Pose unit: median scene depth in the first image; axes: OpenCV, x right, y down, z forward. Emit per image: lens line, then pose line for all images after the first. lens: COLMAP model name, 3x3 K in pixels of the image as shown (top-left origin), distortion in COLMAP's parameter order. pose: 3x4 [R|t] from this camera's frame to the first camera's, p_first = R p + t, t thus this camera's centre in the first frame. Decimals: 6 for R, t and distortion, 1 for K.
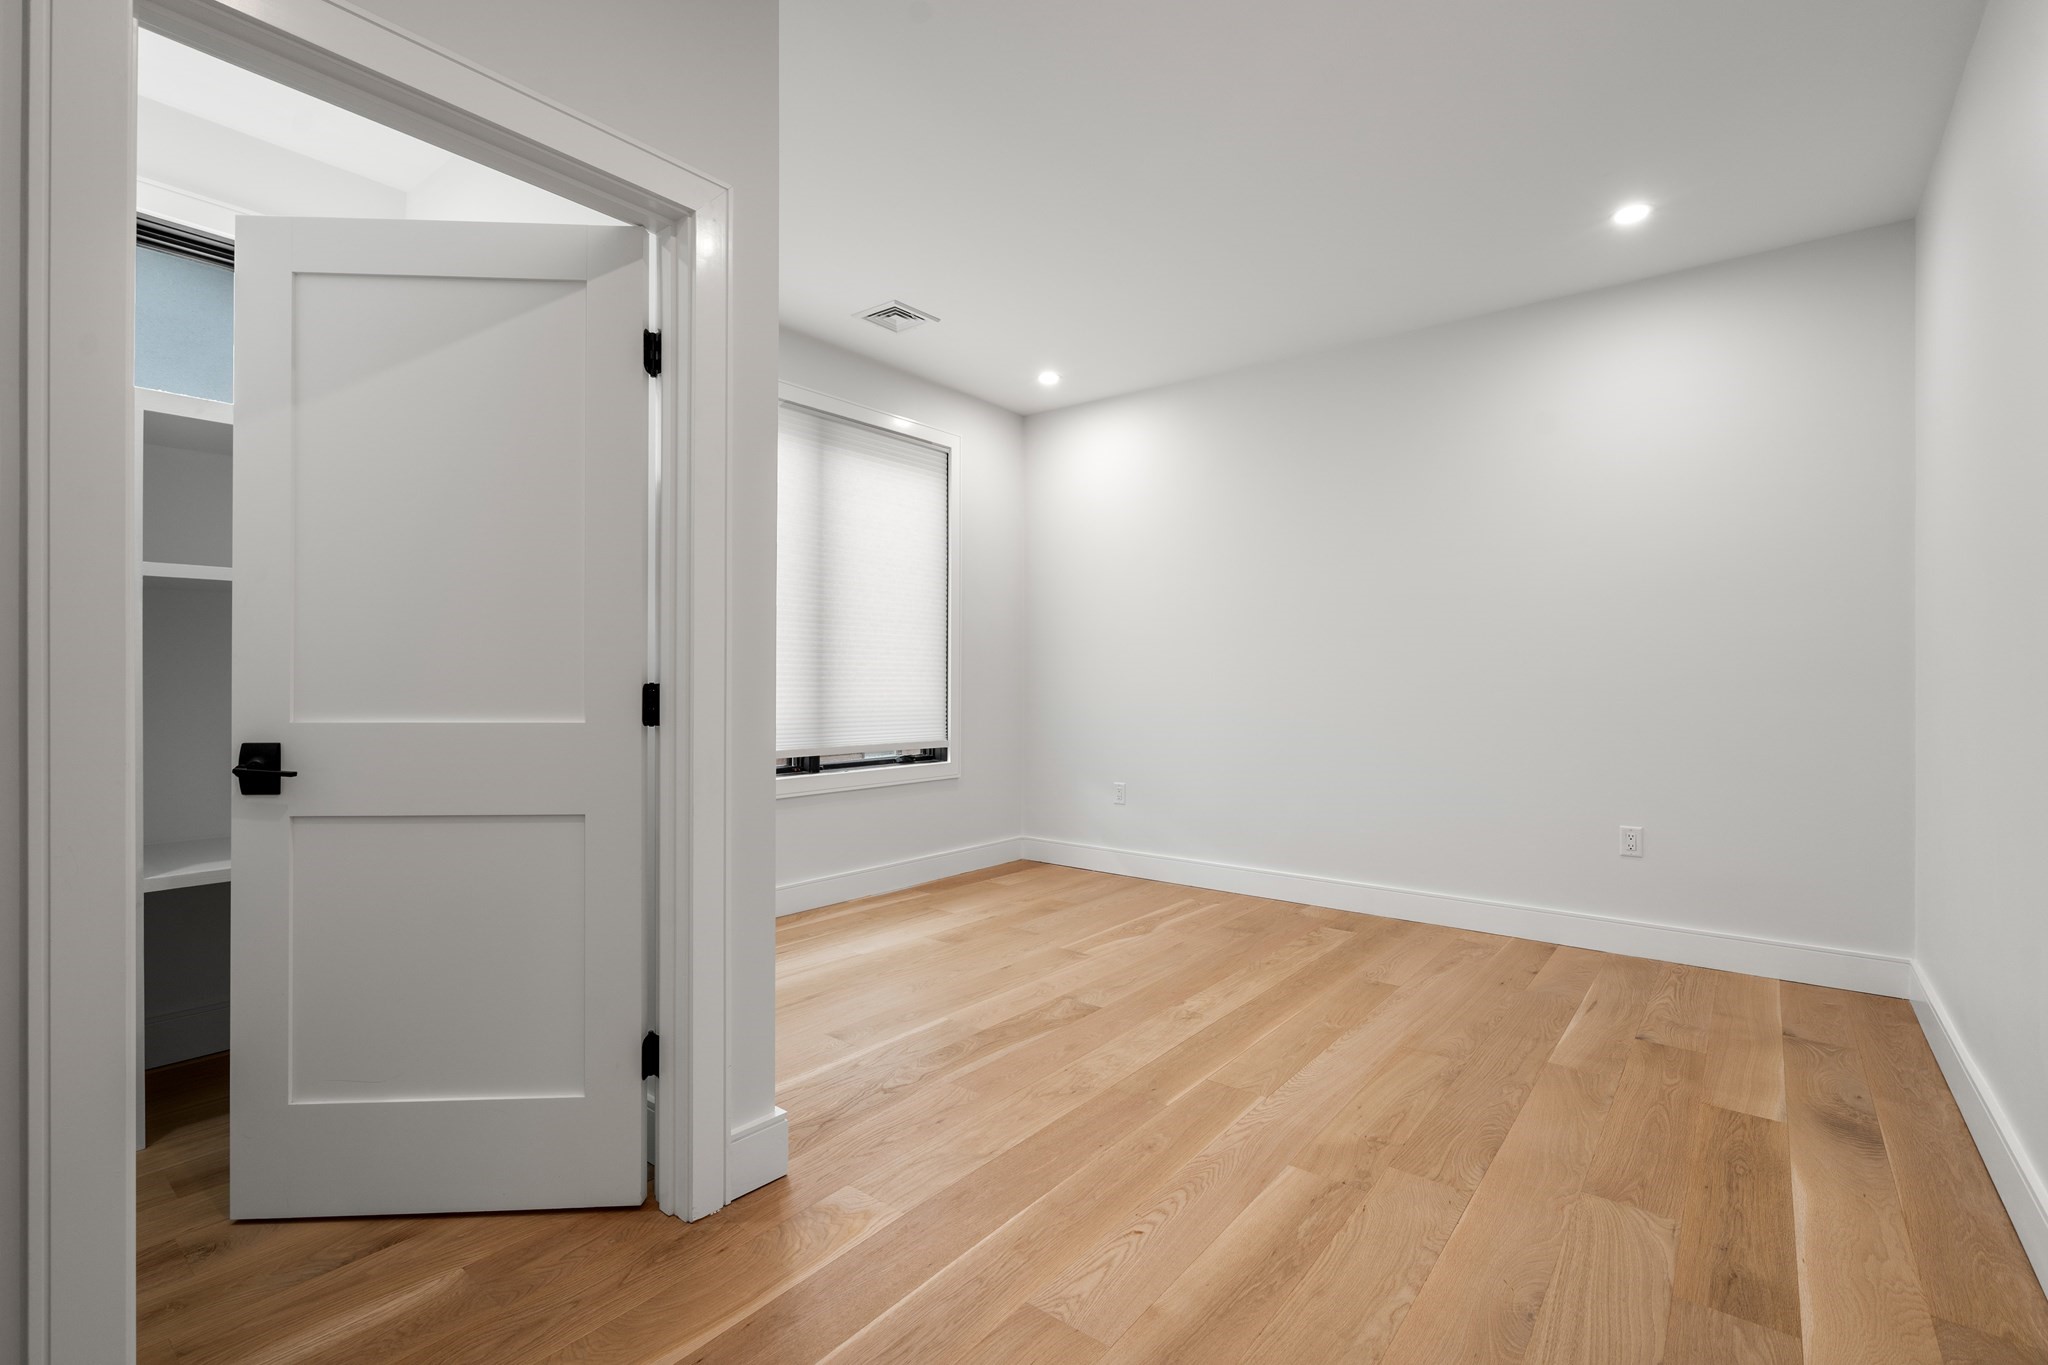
lens RADIAL K [[926.7, 0, 1012.2], [0, 926.7, 691.0], [0, 0, 1]] dist [-0.002095, -0.000344]
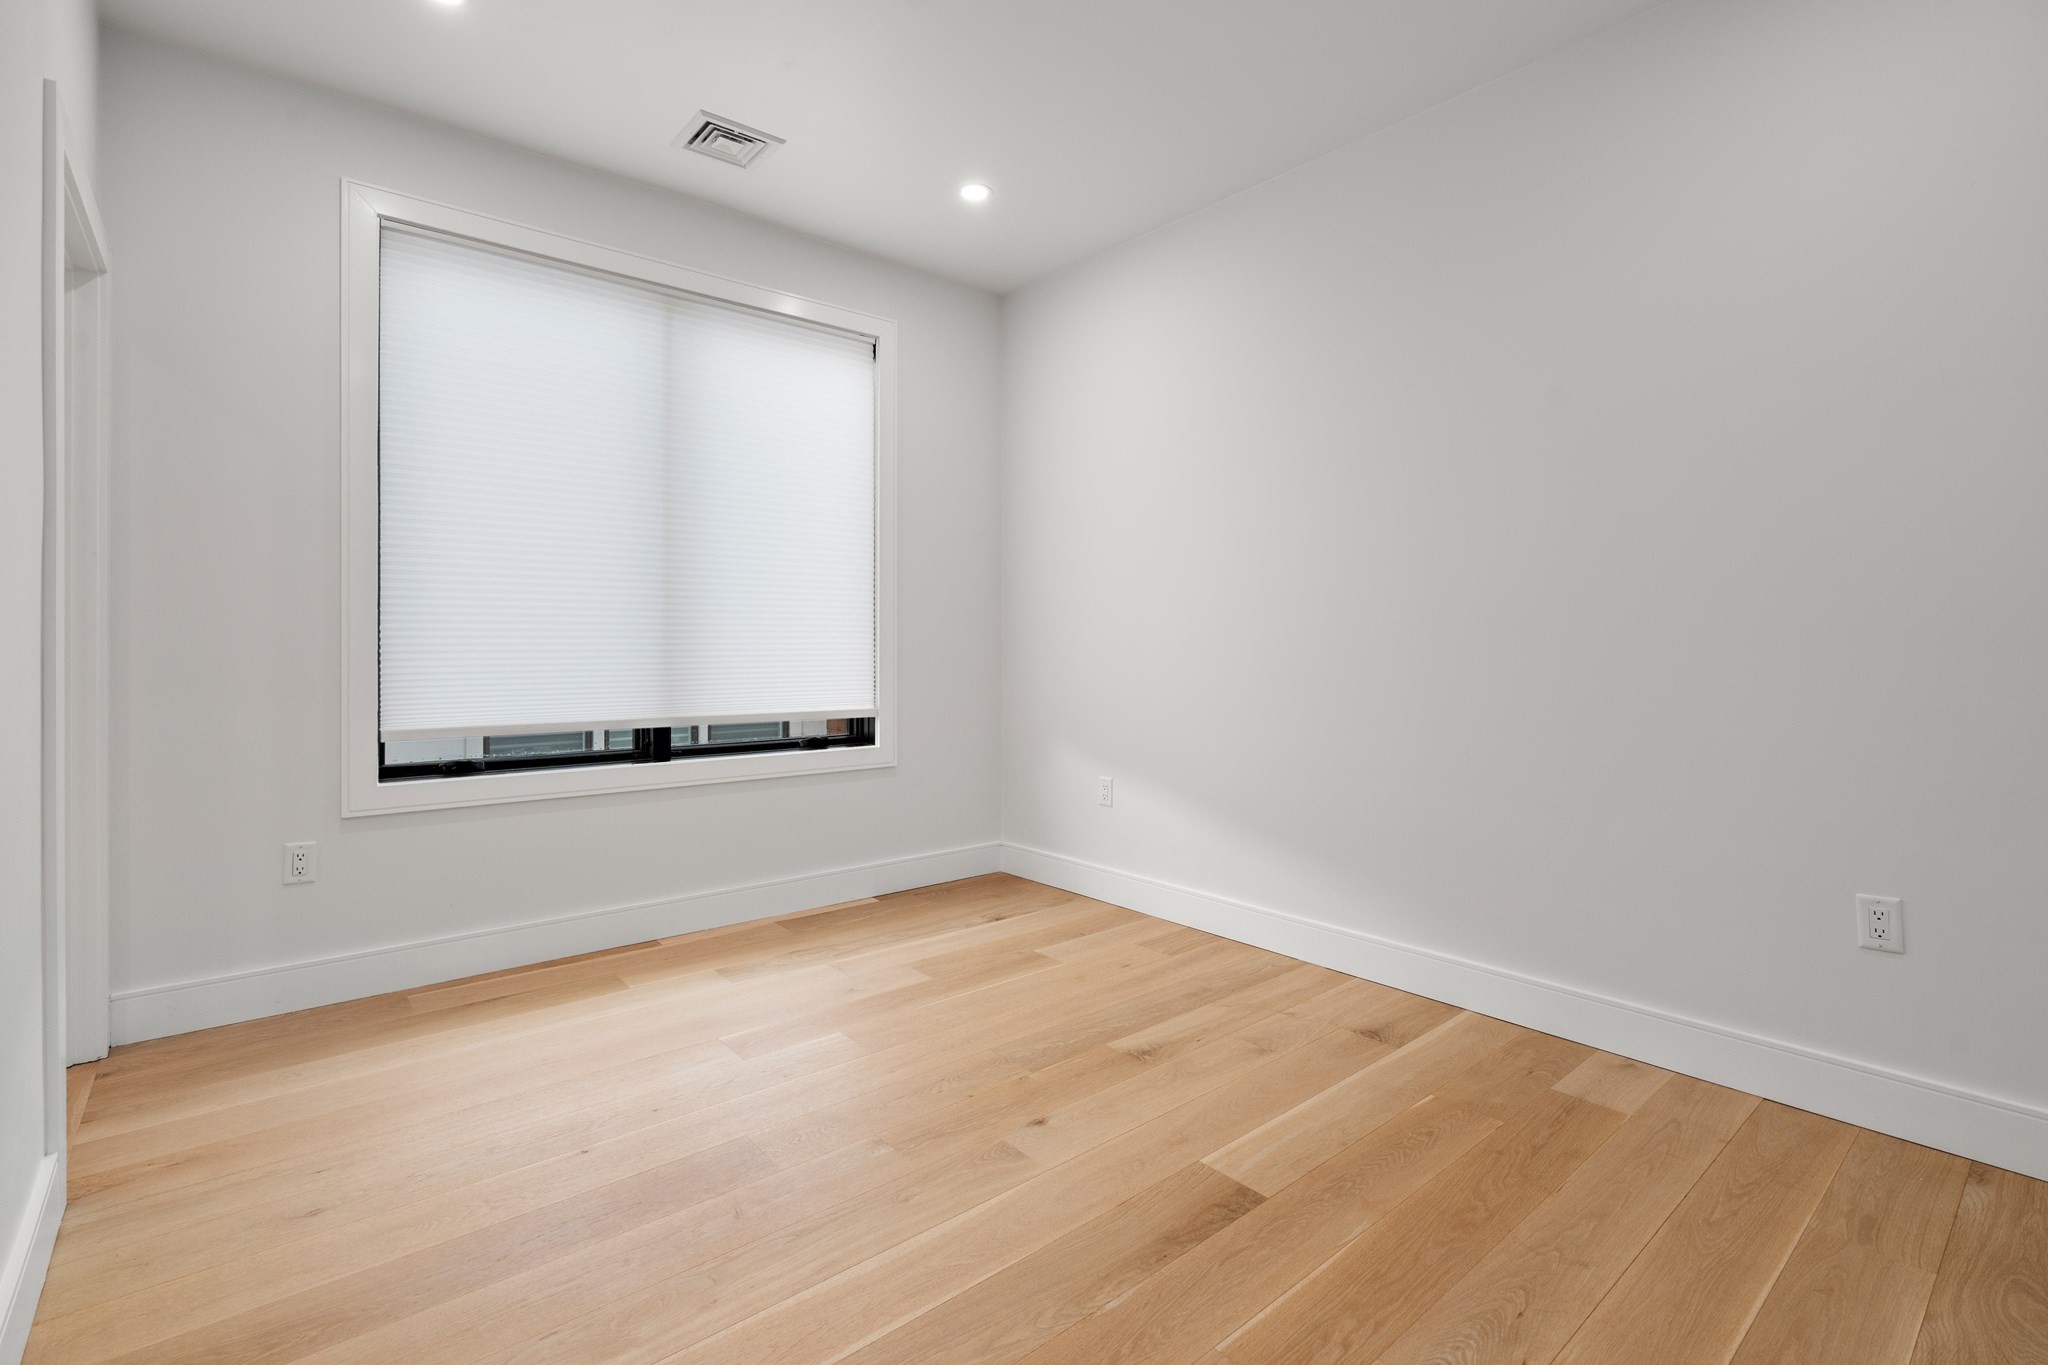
lens RADIAL K [[926.7, 0, 1034.5], [0, 926.7, 660.3], [0, 0, 1]] dist [-0.002095, -0.000344]
pose [[0.980146, 0.001012, -0.198275, 0.246836], [-0.001879, 0.999989, -0.004185, 0.009902], [0.198268, 0.004474, 0.980138, 0.314009]]
